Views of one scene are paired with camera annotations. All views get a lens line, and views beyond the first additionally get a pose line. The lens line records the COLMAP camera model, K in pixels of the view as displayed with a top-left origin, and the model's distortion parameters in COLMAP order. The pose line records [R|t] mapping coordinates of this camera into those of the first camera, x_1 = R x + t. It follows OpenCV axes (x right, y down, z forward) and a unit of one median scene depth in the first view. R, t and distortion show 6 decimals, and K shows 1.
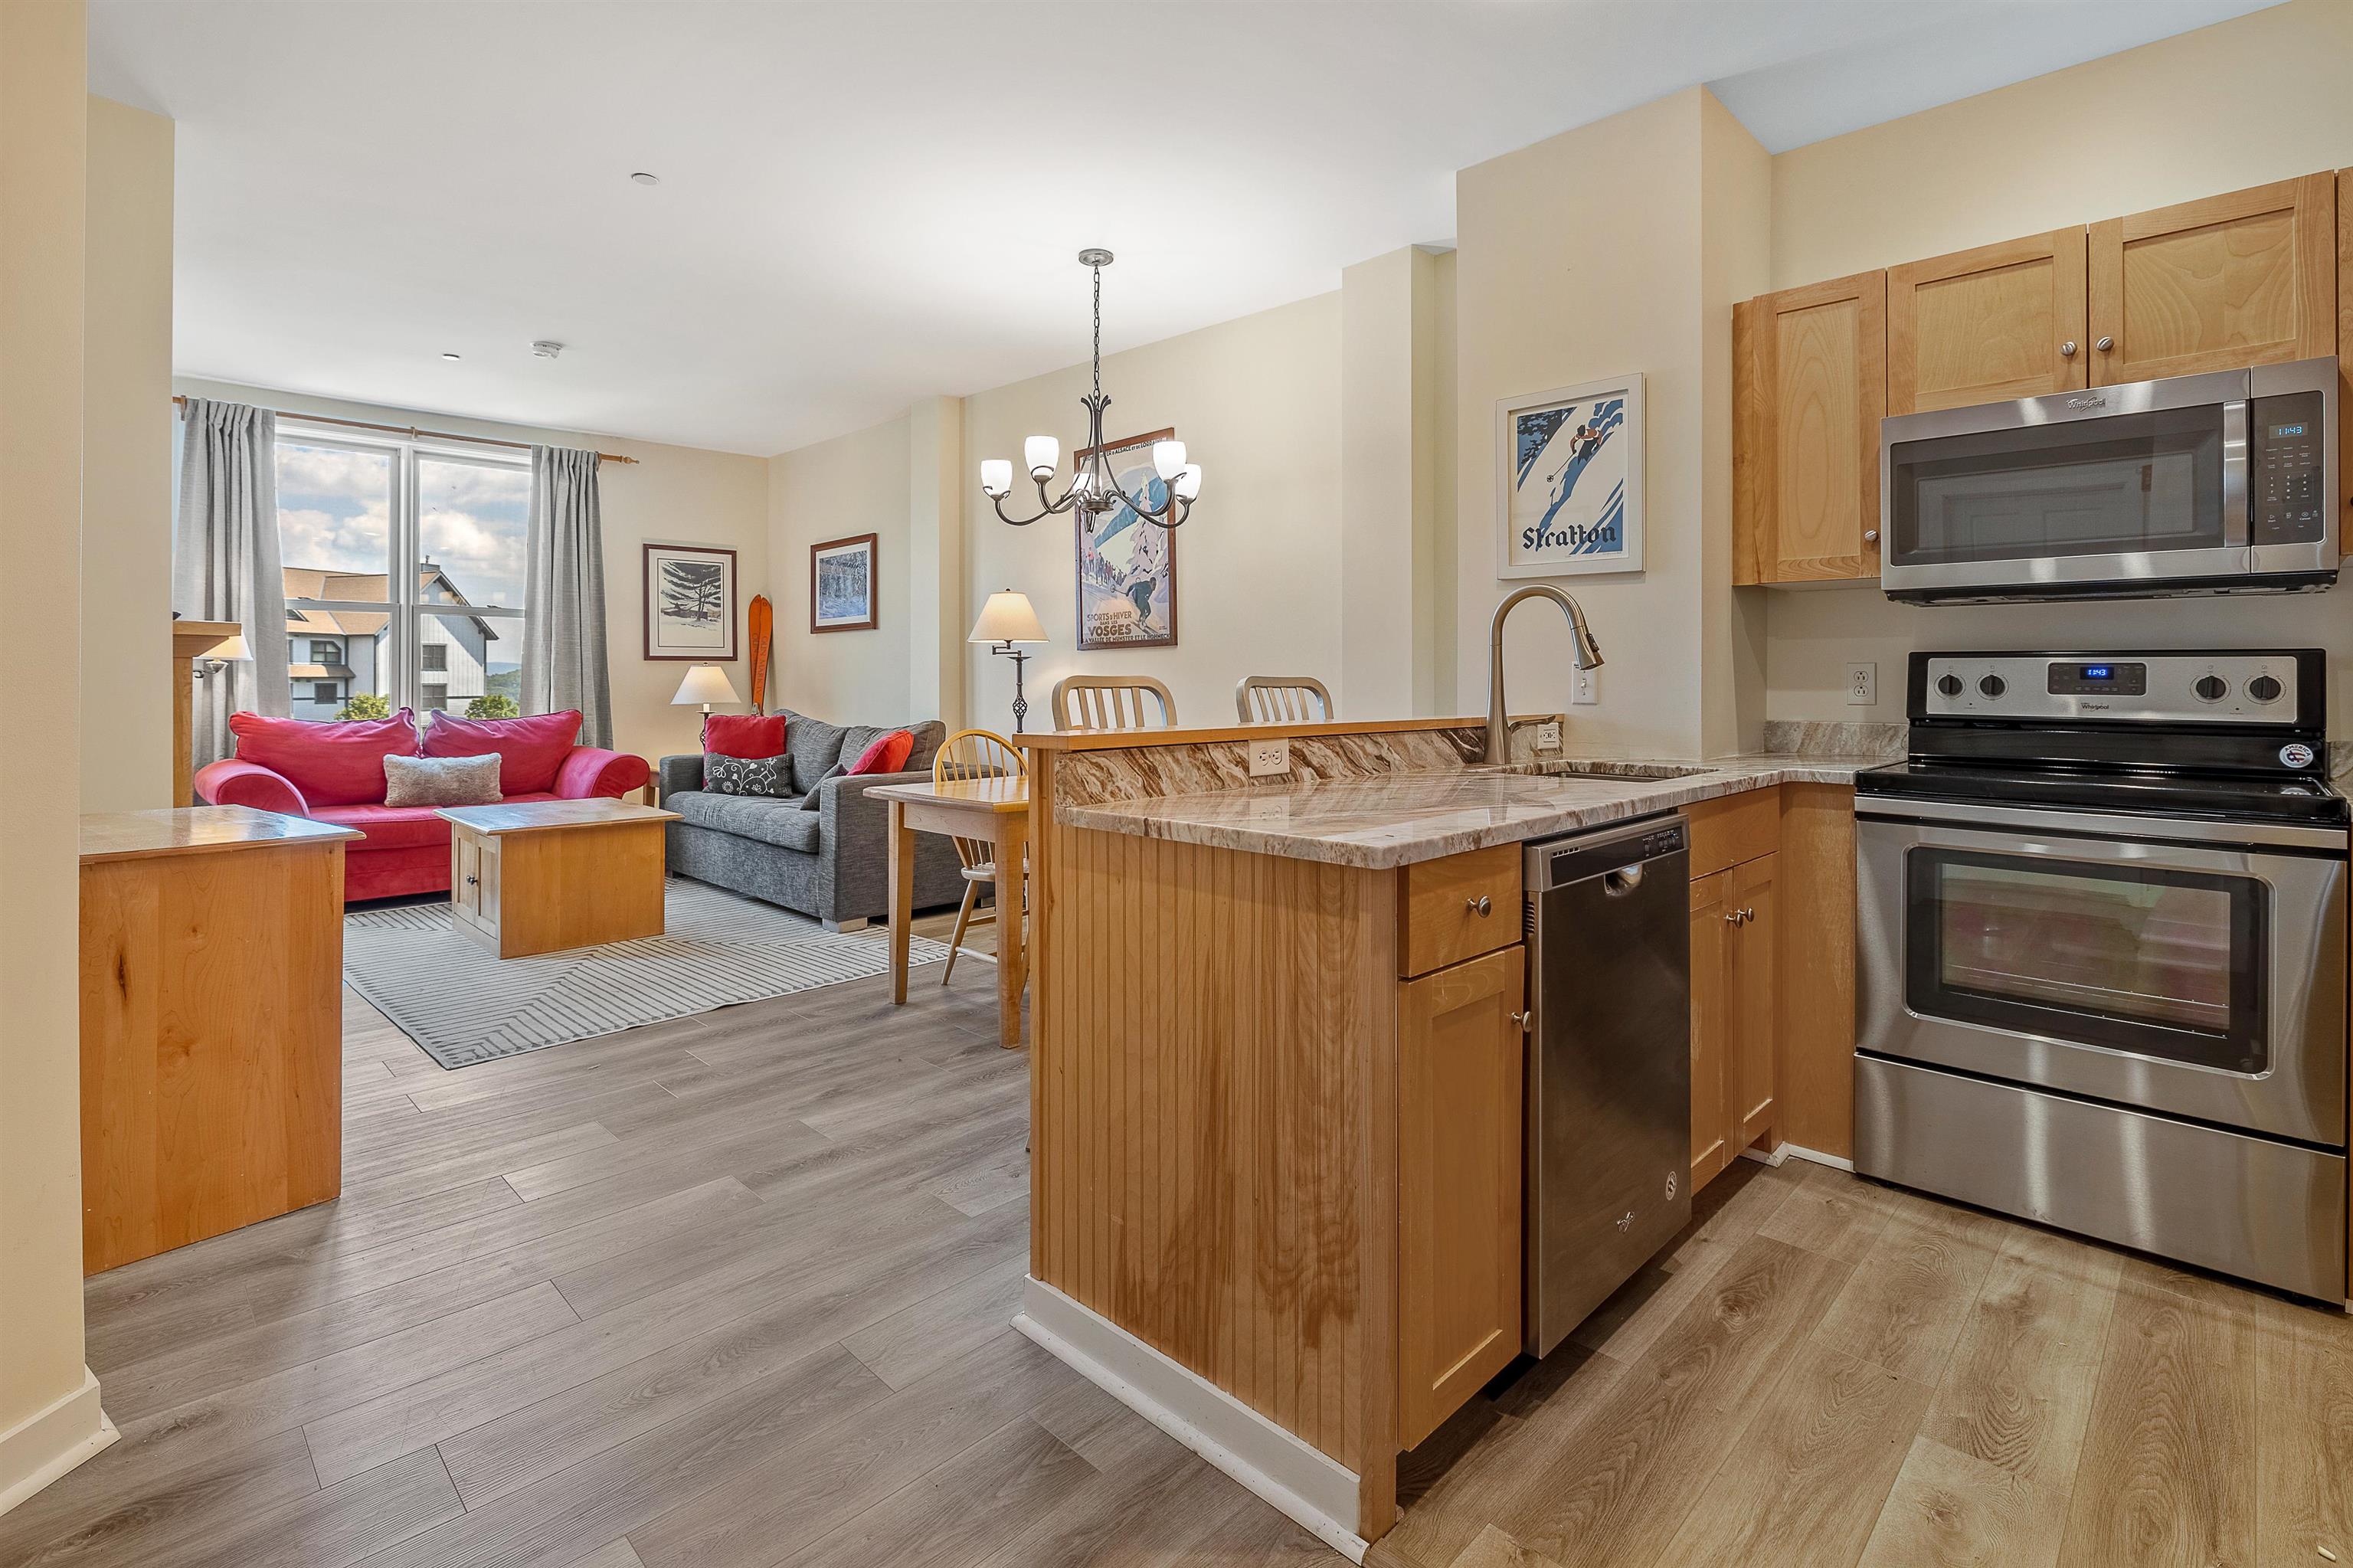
lens RADIAL K [[1076.4, 0, 1181.5], [0, 1076.4, 676.0], [0, 0, 1]] dist [-0.013697, 0.002716]
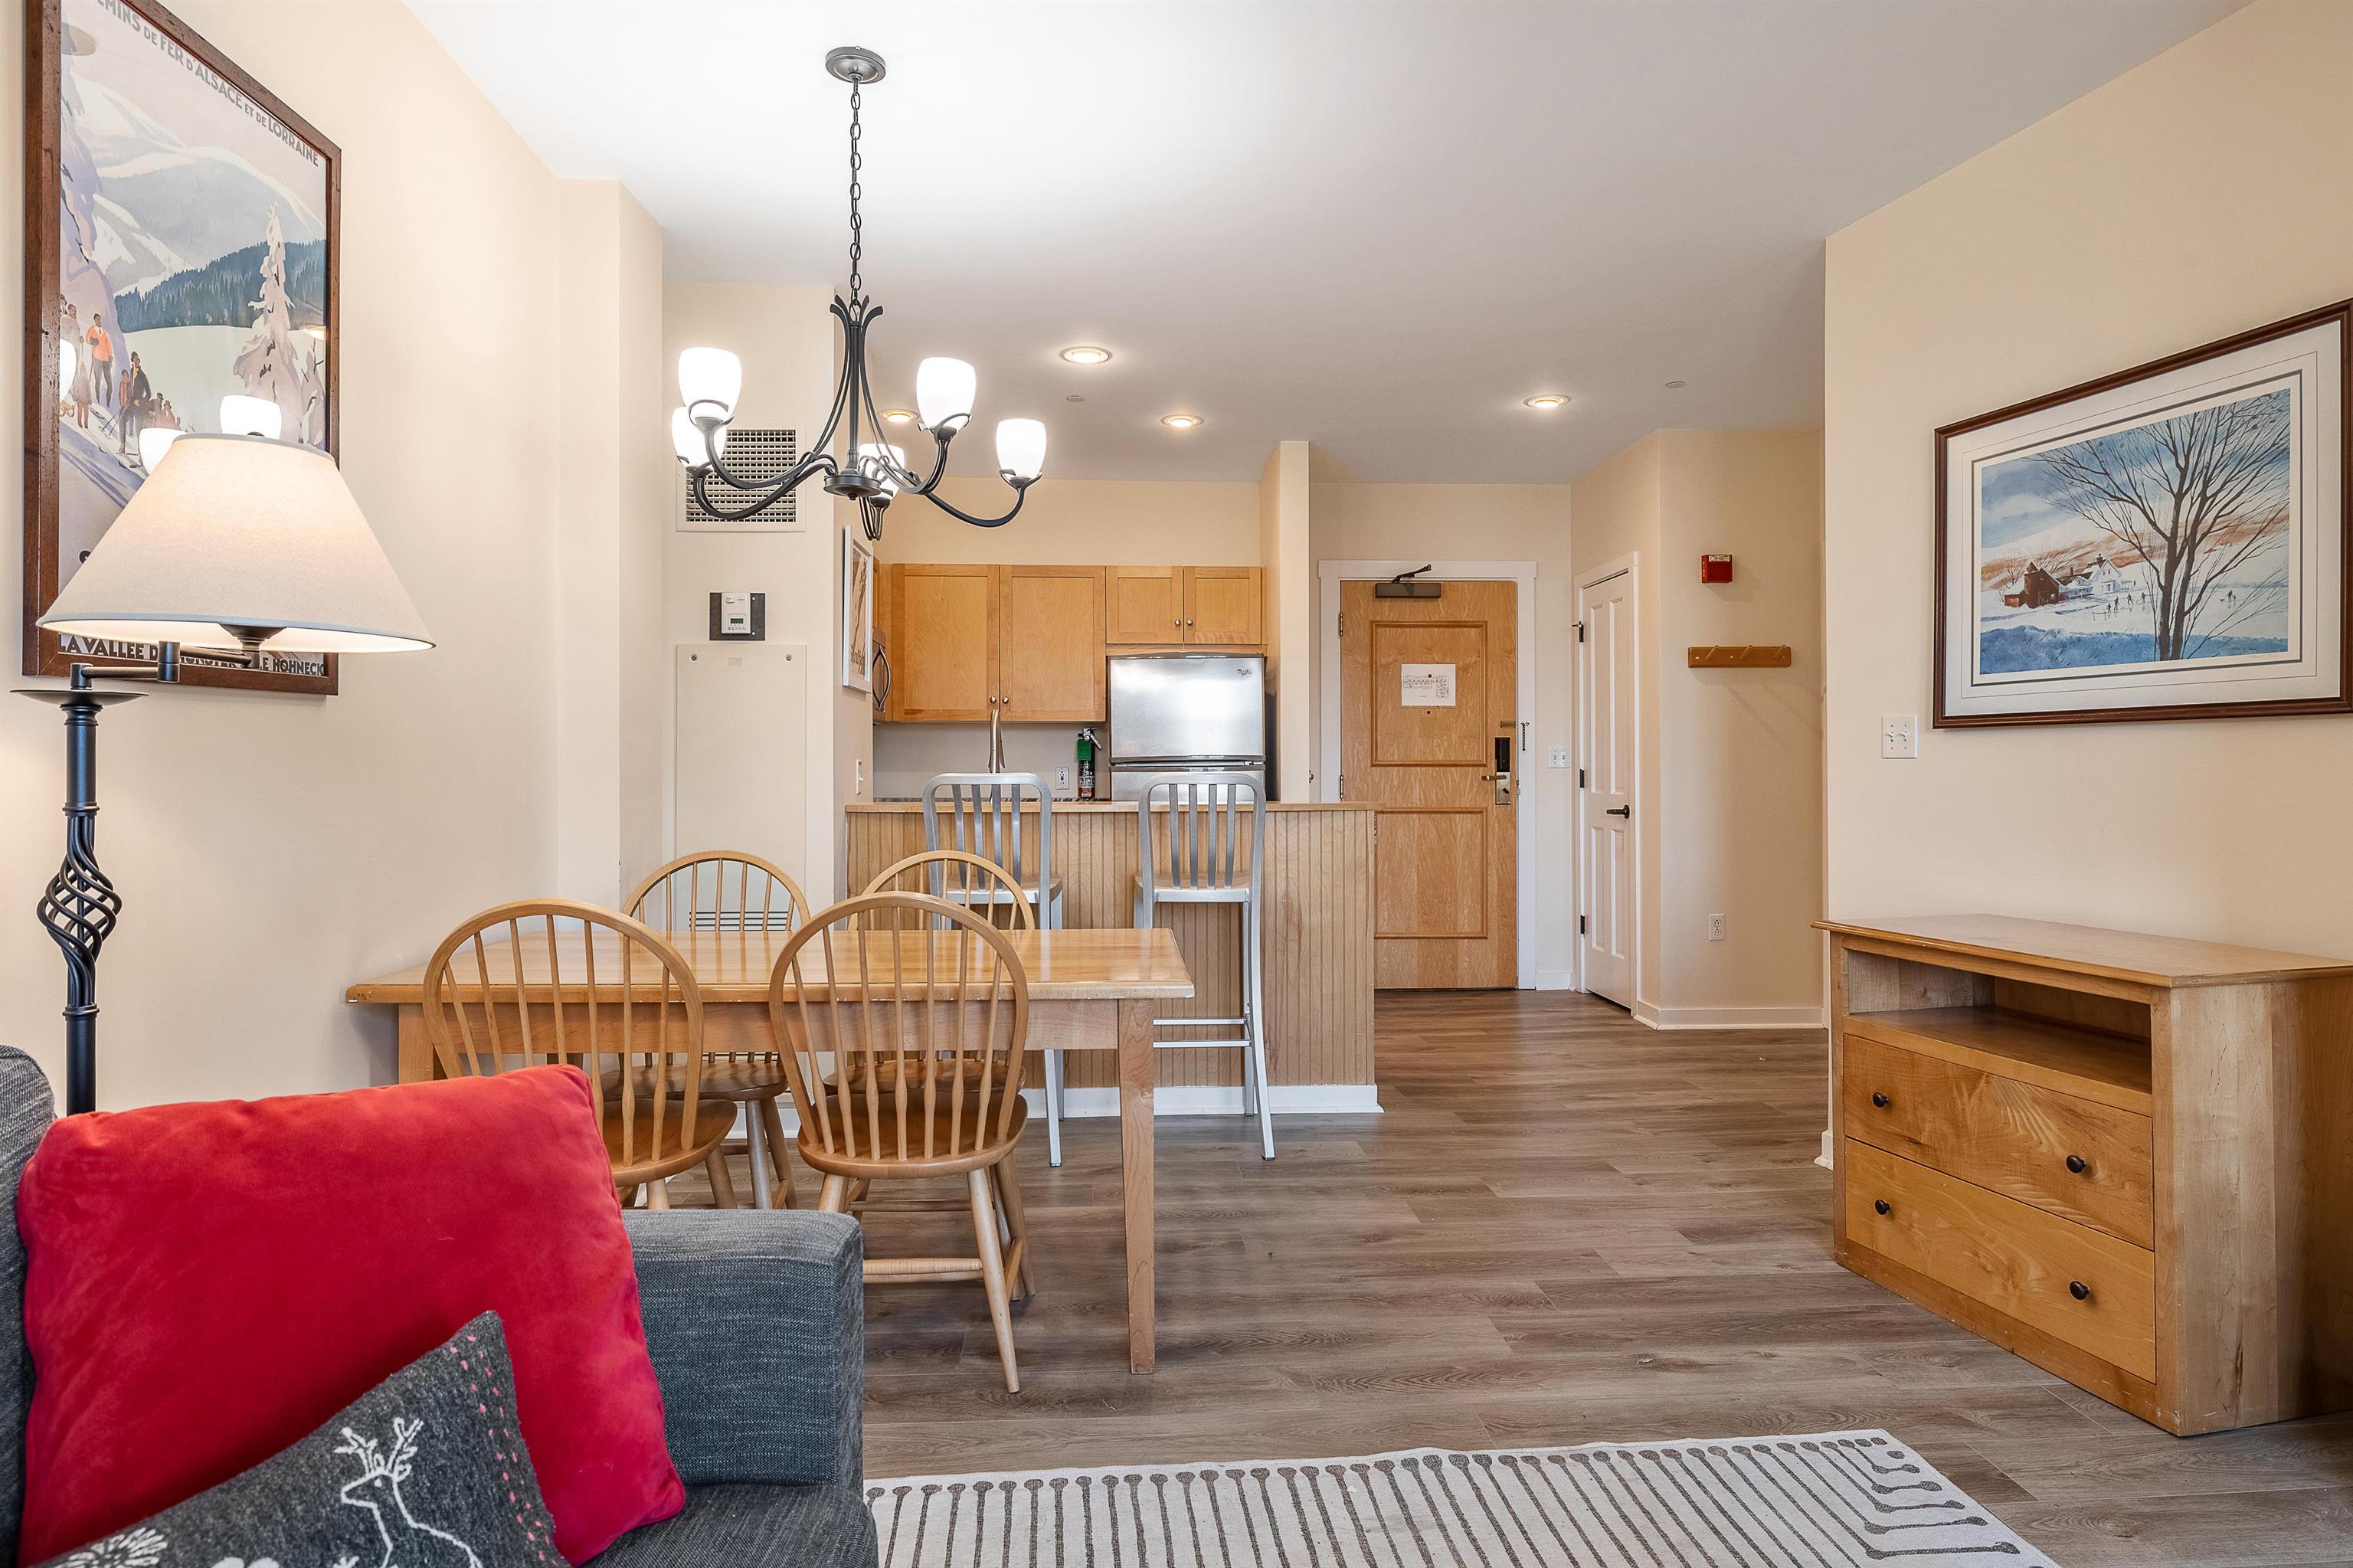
lens RADIAL K [[1358.6, 0, 1156.5], [0, 1358.6, 766.5], [0, 0, 1]] dist [-0.003294, 0.001211]
pose [[-0.736398, 0.000074, 0.676549, -0.924396], [-0.002668, 0.999992, -0.003014, -0.002585], [-0.676544, -0.004024, -0.736391, 1.886517]]
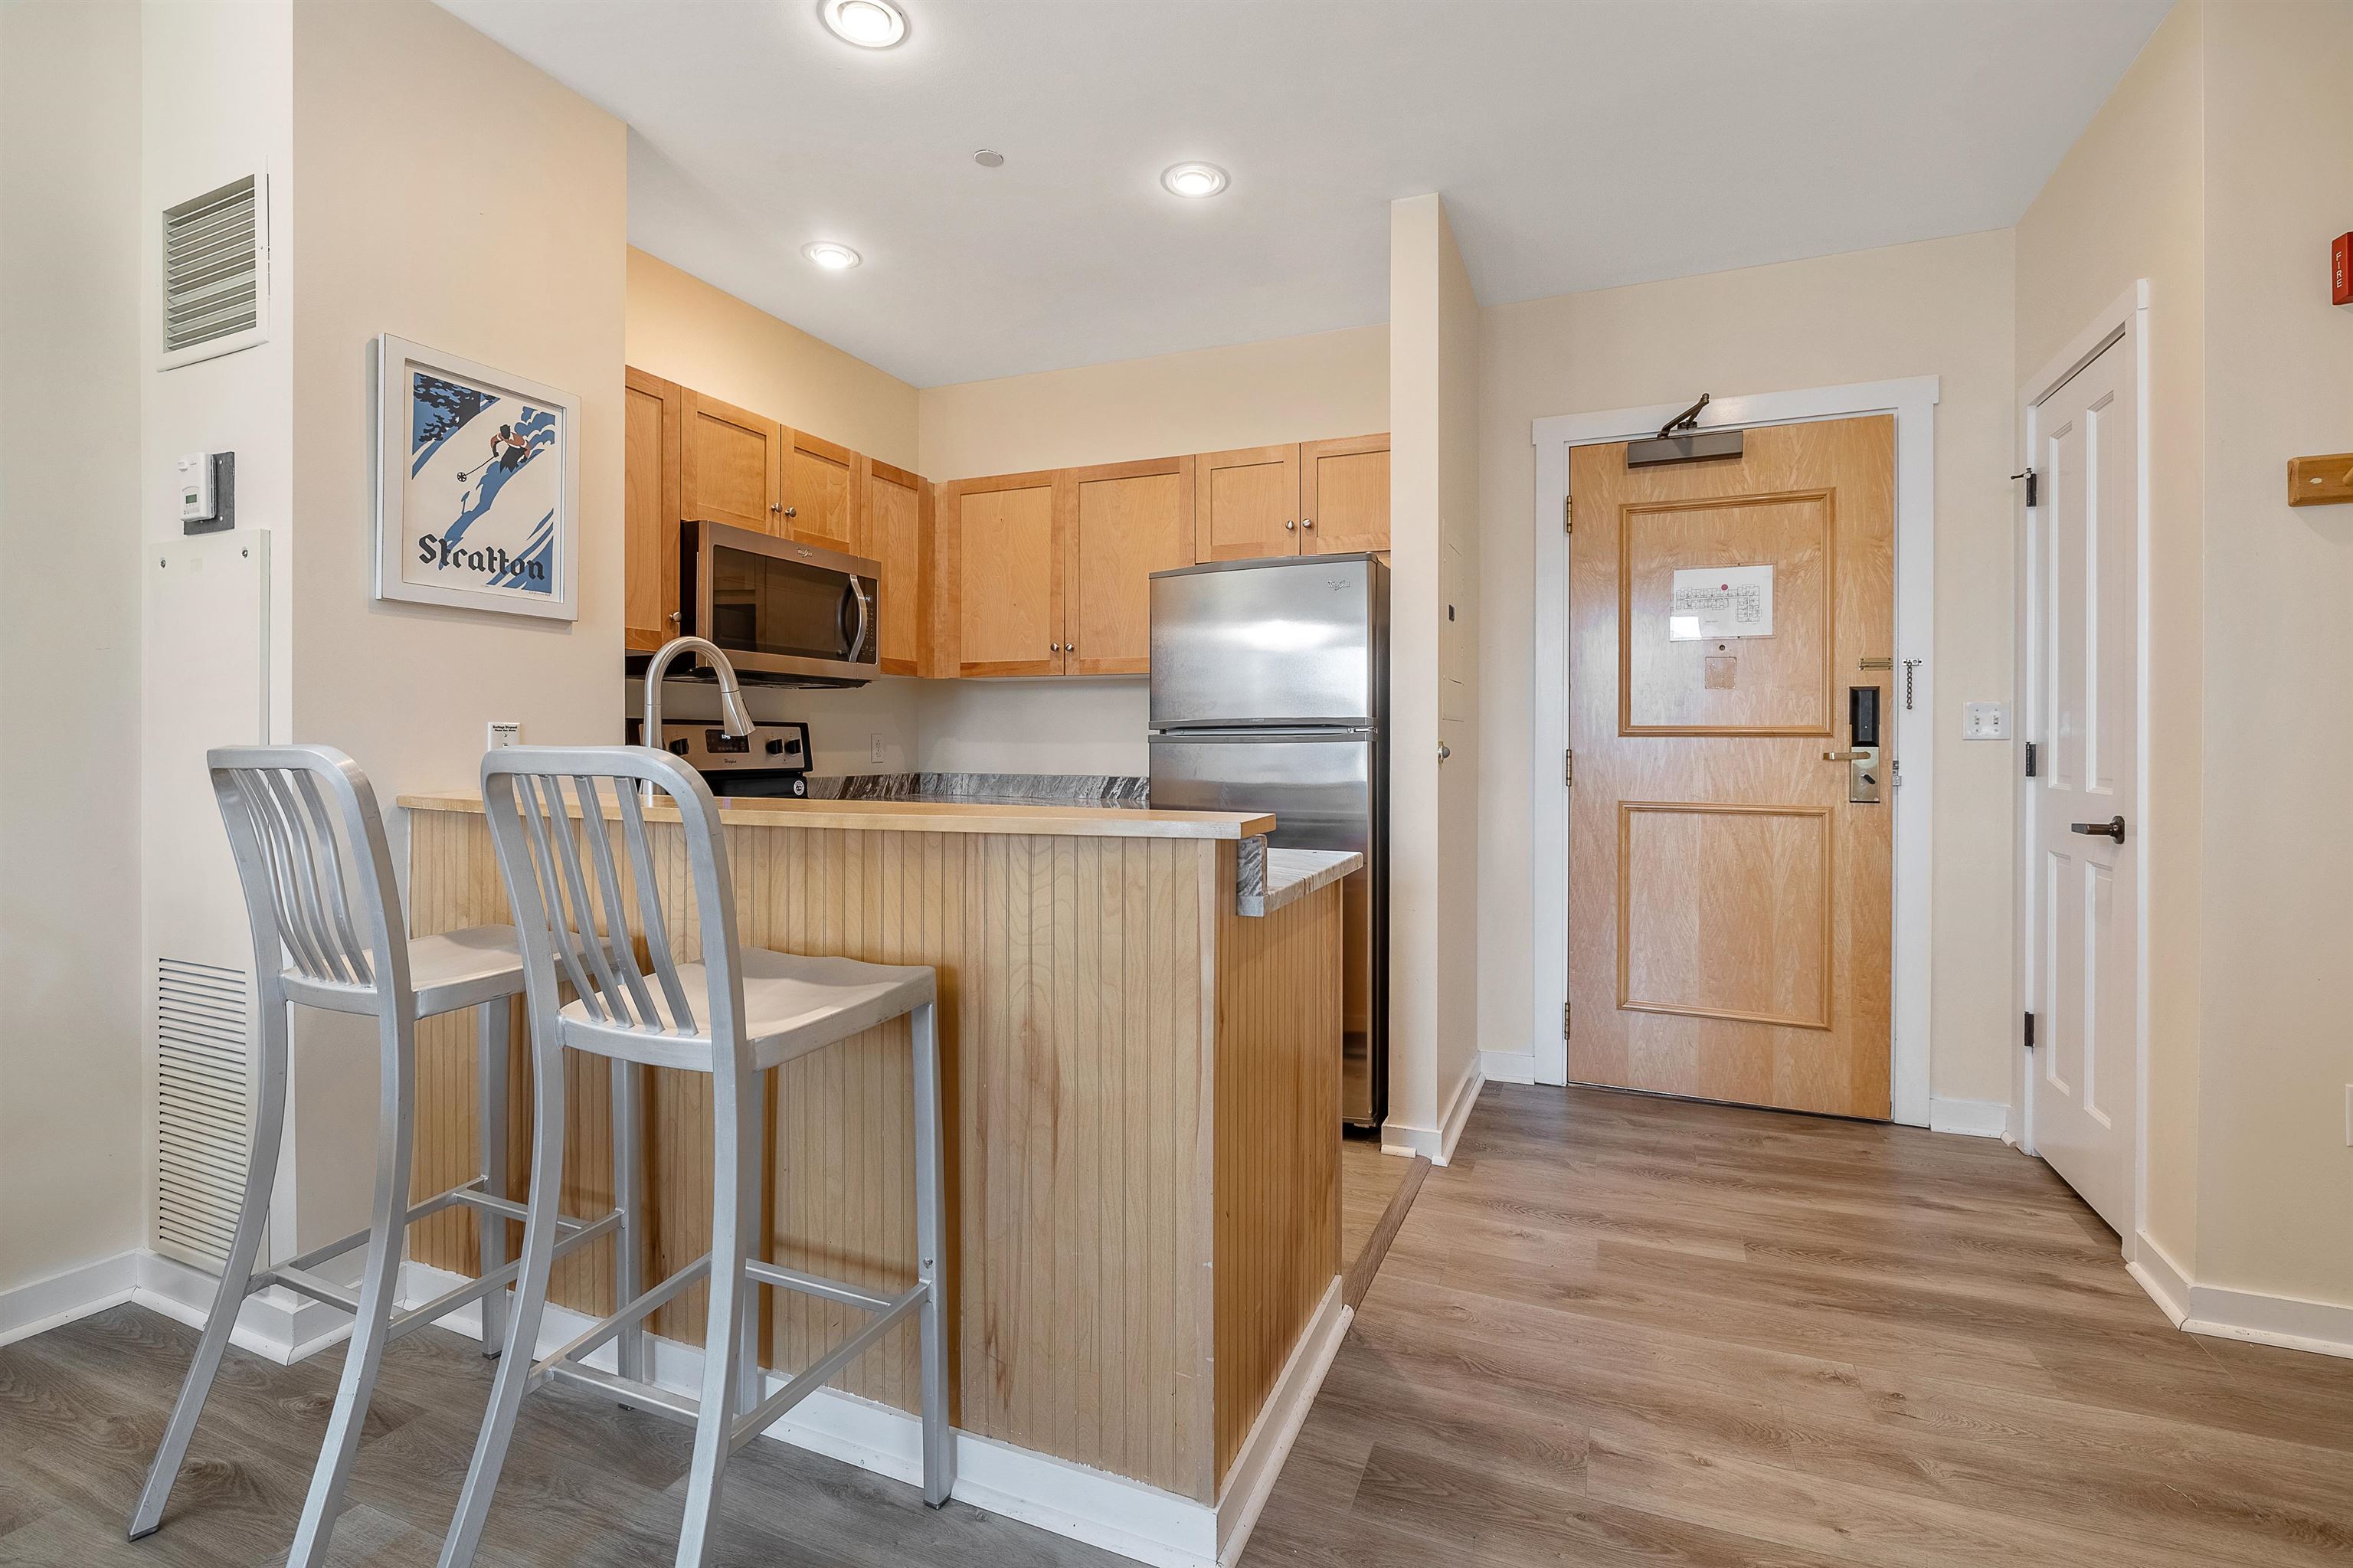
lens RADIAL K [[1076.4, 0, 1163.9], [0, 1076.4, 743.0], [0, 0, 1]] dist [-0.013697, 0.002716]
pose [[-0.360333, -0.007315, 0.932795, -0.530092], [-0.006717, 0.999964, 0.005248, -0.005824], [-0.932799, -0.004374, -0.360369, 0.813814]]
